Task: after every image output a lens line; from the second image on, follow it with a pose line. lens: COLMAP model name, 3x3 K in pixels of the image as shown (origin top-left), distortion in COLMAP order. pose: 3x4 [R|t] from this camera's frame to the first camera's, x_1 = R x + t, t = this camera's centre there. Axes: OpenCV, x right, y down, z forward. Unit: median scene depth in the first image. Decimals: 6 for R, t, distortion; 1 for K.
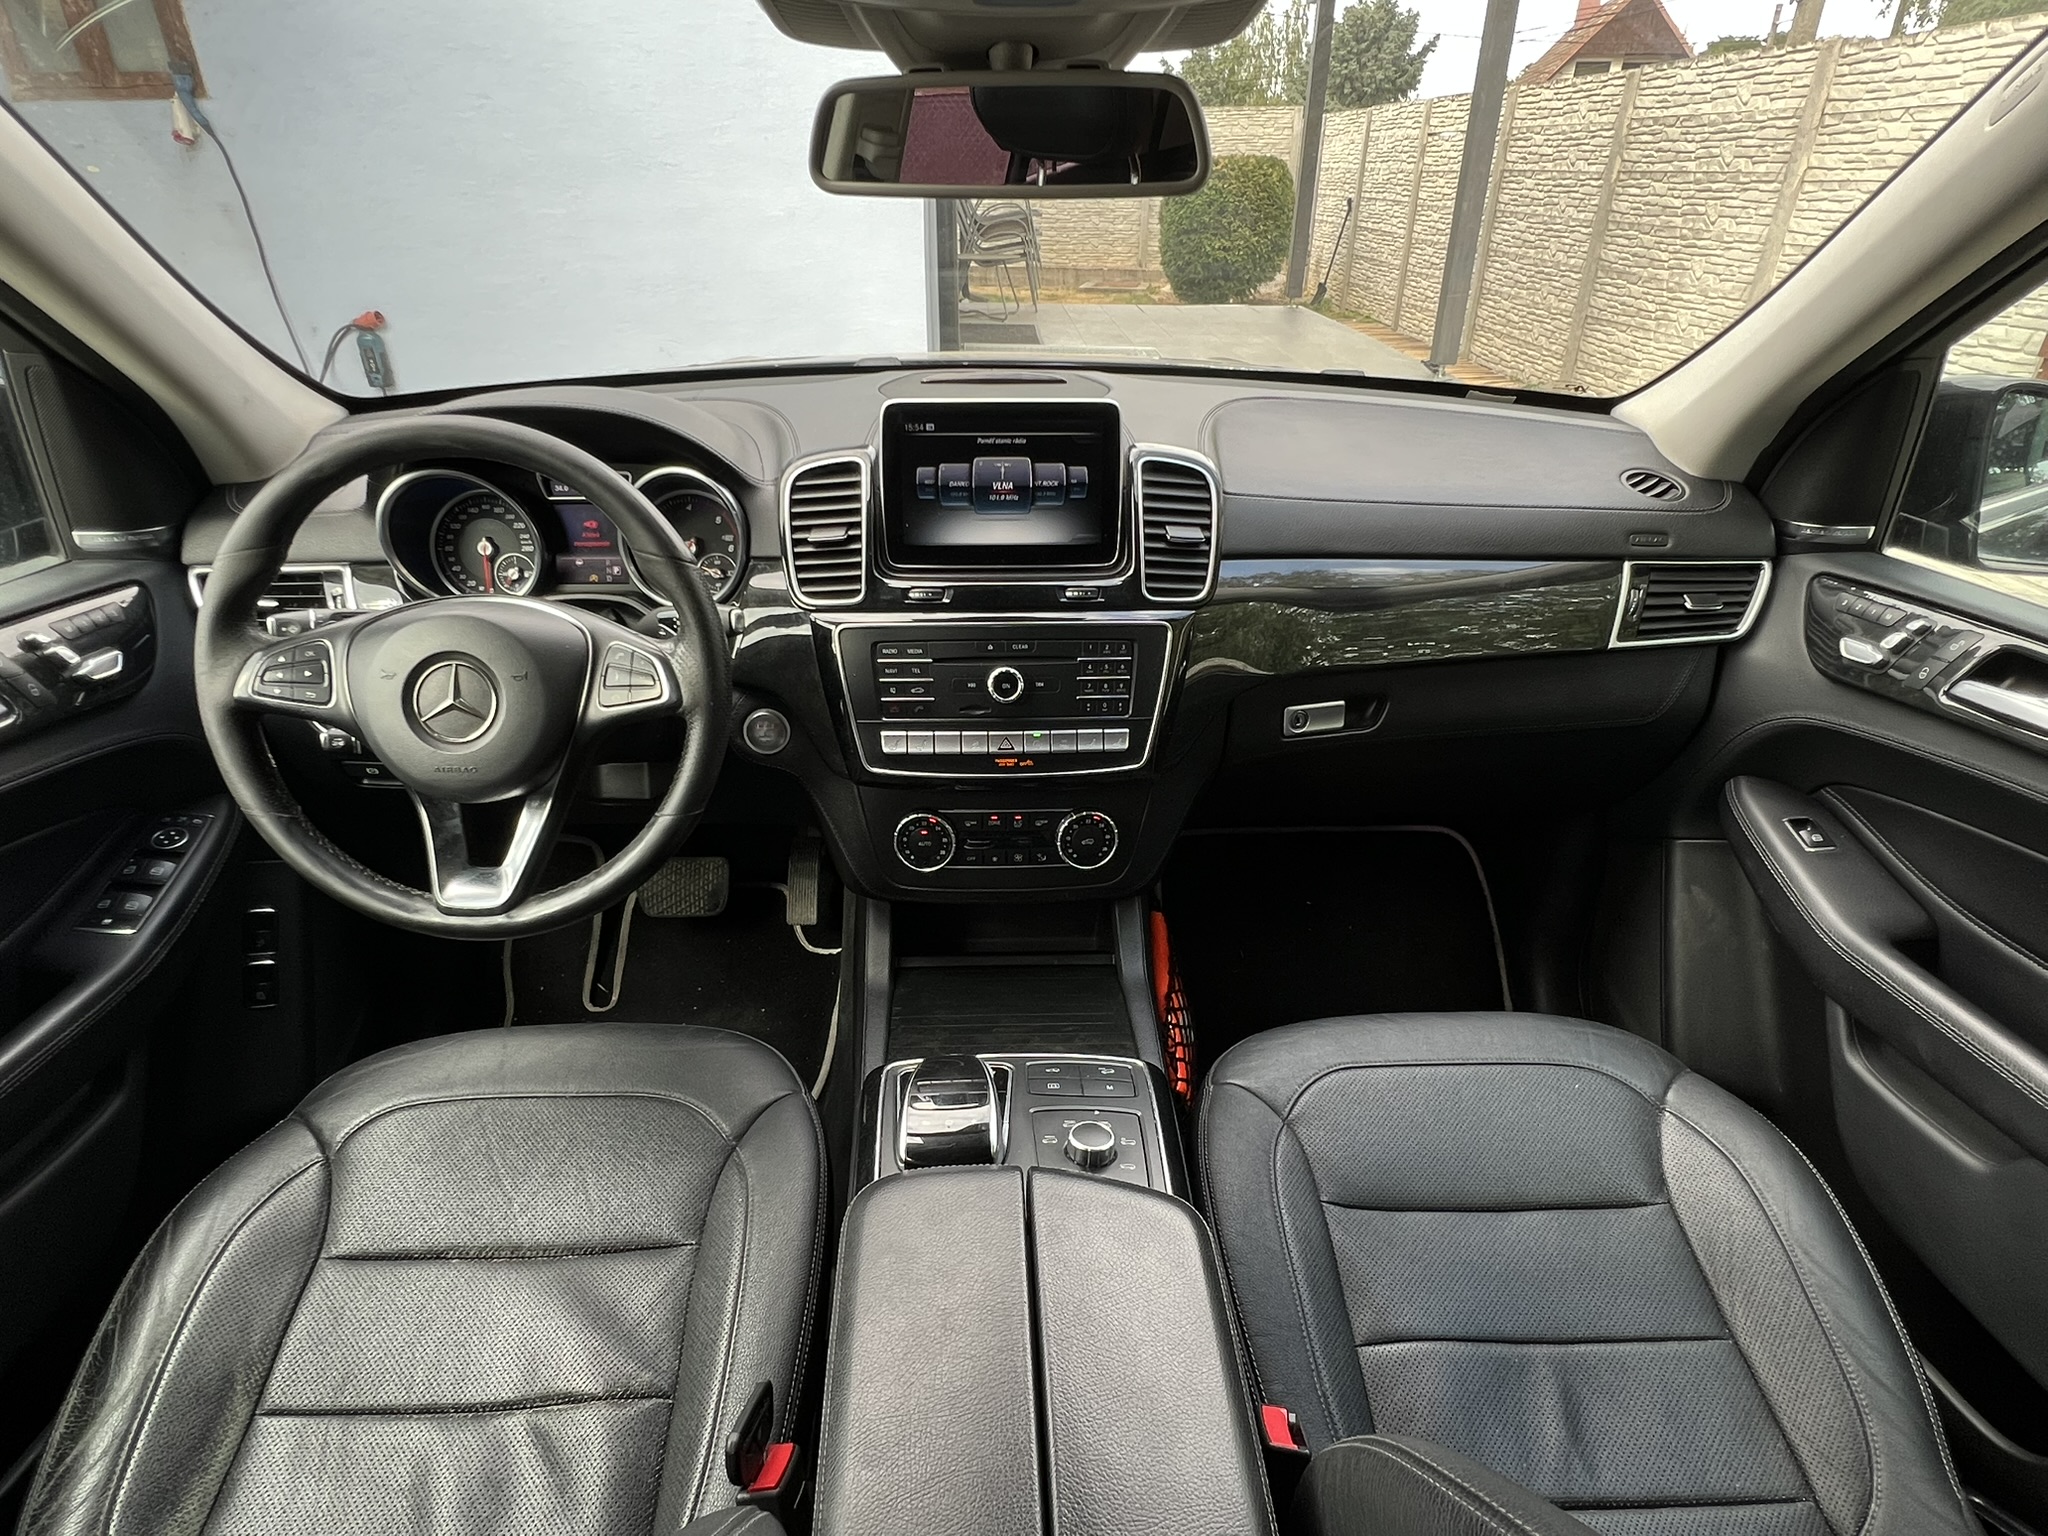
lens RADIAL K [[1134.0, 0, 1022.2], [0, 1134.0, 812.0], [0, 0, 1]] dist [-0.000047, -0.001934]
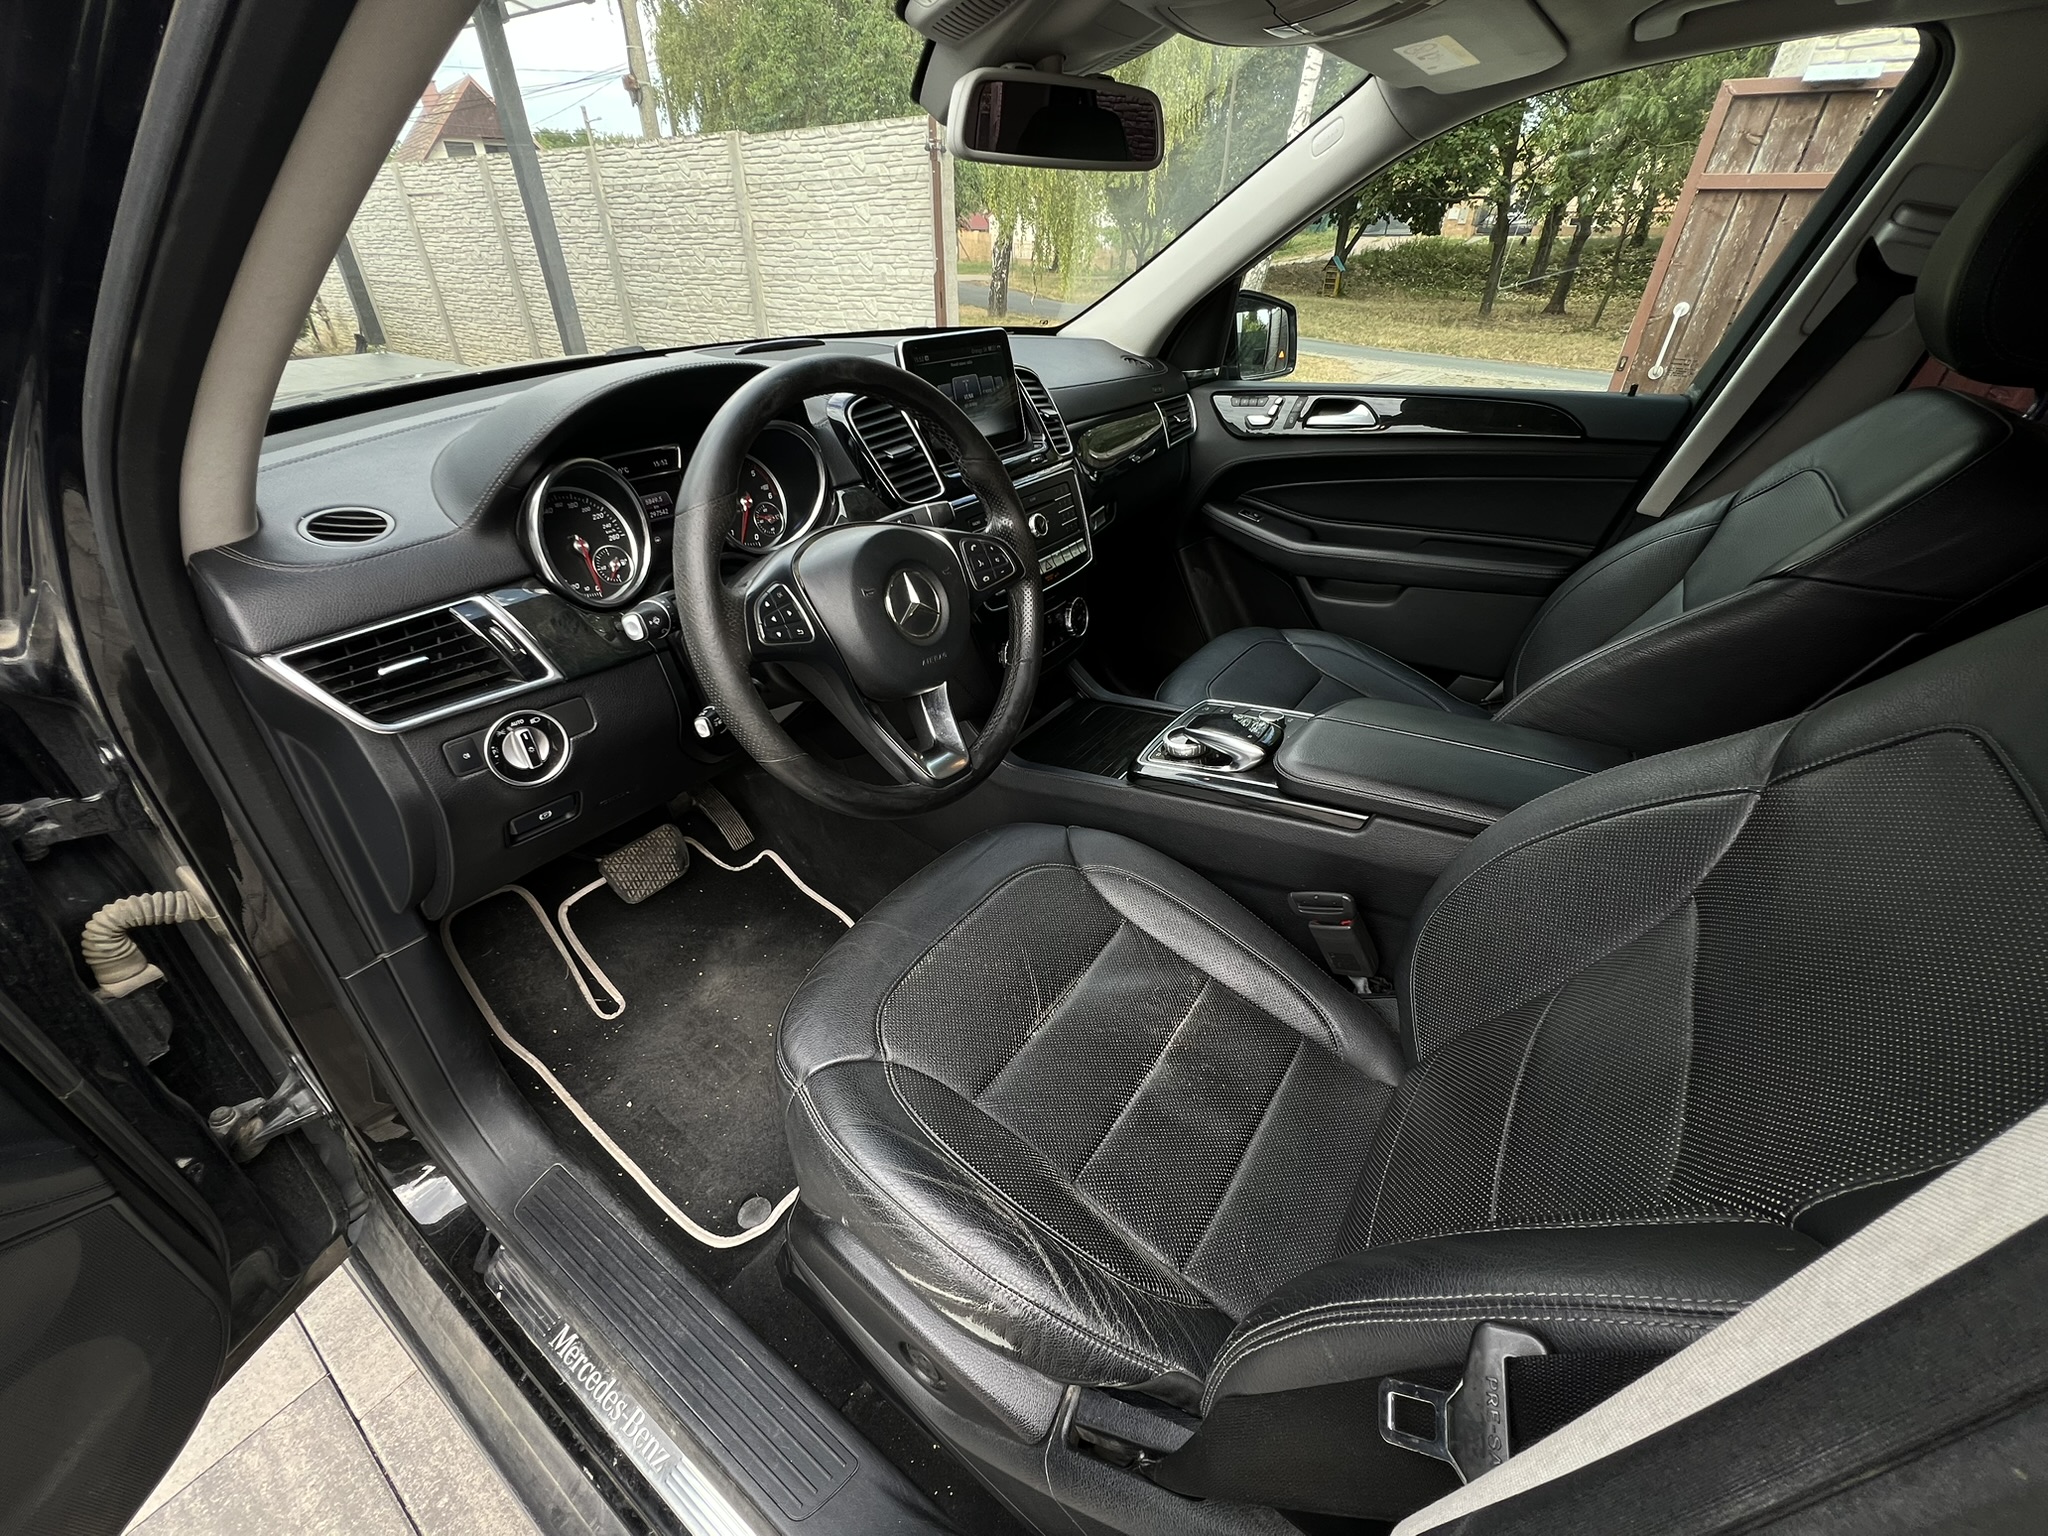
lens RADIAL K [[811.4, 0, 1025.5], [0, 811.4, 774.1], [0, 0, 1]] dist [0.001160, 0.000033]
pose [[0.607061, -0.442082, 0.660333, -0.772645], [0.393875, 0.889105, 0.233141, -0.068243], [-0.690173, 0.118558, 0.713866, 0.253083]]
